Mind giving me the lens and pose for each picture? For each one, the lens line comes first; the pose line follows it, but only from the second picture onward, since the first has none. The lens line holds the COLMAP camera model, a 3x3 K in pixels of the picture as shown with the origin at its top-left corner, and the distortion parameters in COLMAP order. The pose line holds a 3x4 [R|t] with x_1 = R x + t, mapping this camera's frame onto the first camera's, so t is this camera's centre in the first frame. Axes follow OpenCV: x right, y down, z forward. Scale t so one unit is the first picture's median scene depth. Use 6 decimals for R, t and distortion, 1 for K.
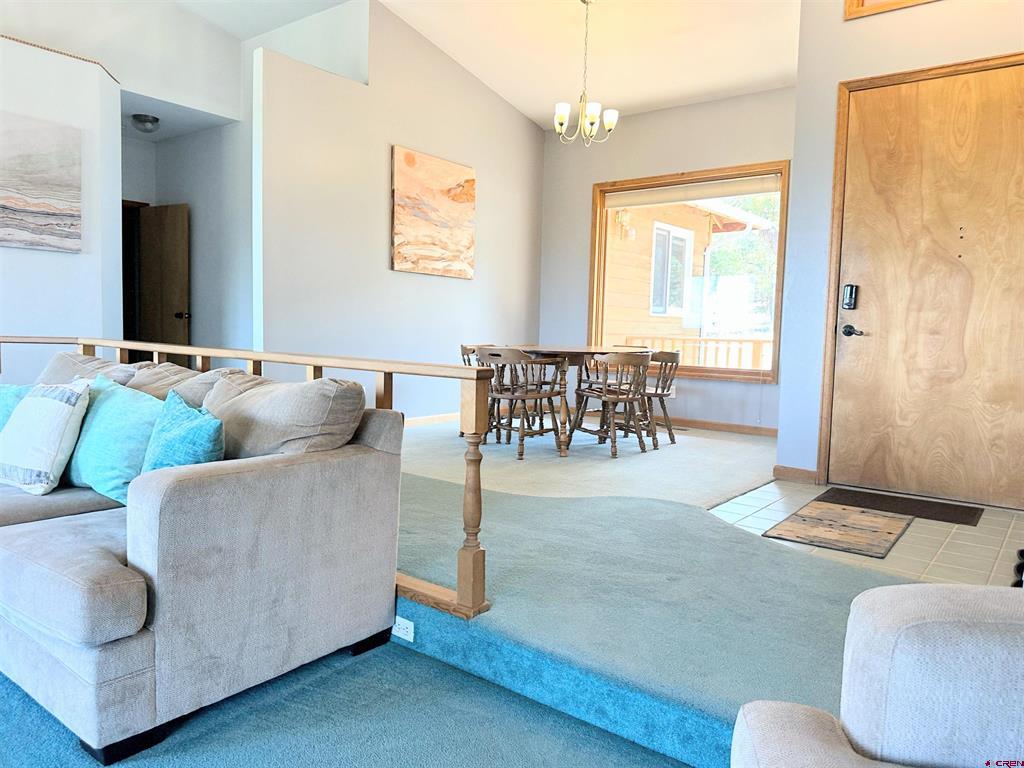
lens RADIAL K [[720.5, 0, 512.0], [0, 720.5, 384.0], [0, 0, 1]] dist [0.036215, -0.040281]
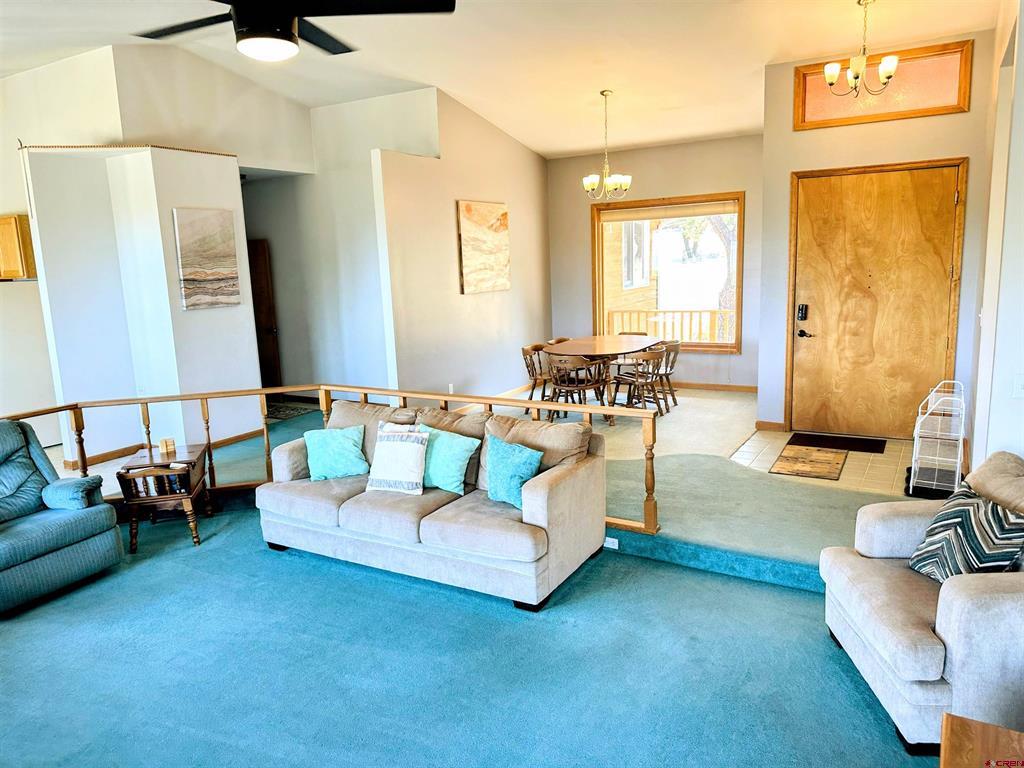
lens RADIAL K [[716.9, 0, 512.0], [0, 716.9, 384.0], [0, 0, 1]] dist [0.104623, -0.165511]
pose [[0.989731, -0.086278, 0.113967, -0.377536], [0.074608, 0.991882, 0.102974, -0.192733], [-0.121926, -0.093413, 0.988134, -0.529958]]
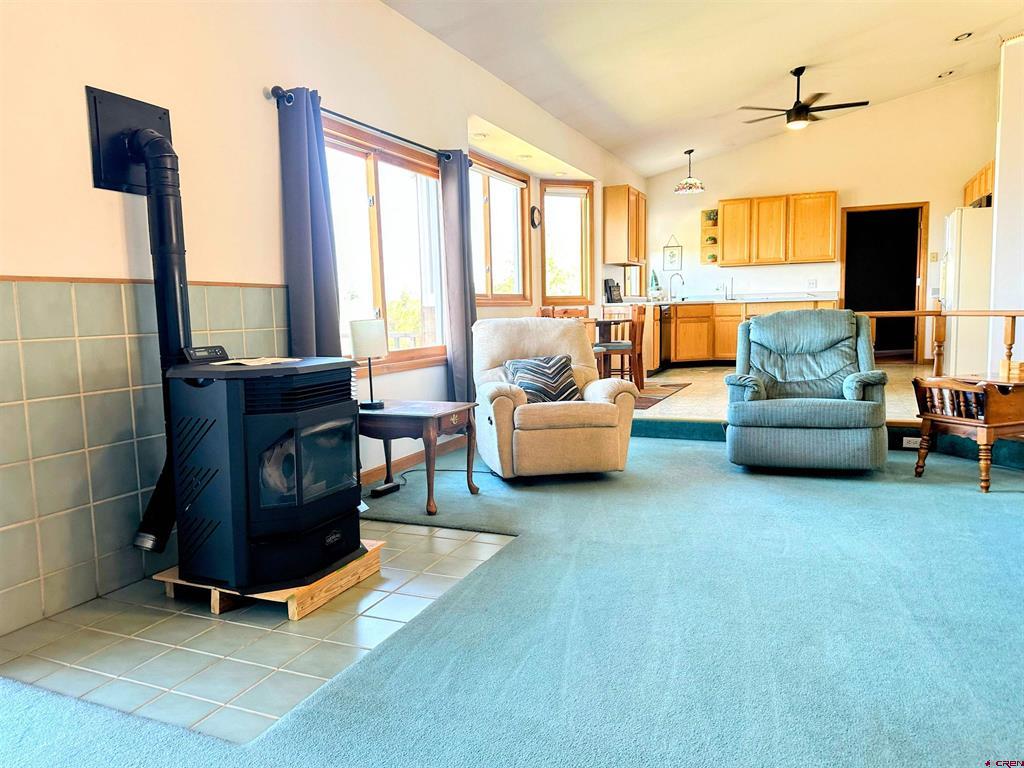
lens RADIAL K [[716.9, 0, 512.0], [0, 716.9, 384.0], [0, 0, 1]] dist [0.104623, -0.165511]
pose [[0.246879, 0.068537, -0.966620, -0.017406], [-0.047819, 0.997142, 0.058488, 0.015861], [0.967866, 0.031783, 0.249451, -0.063844]]
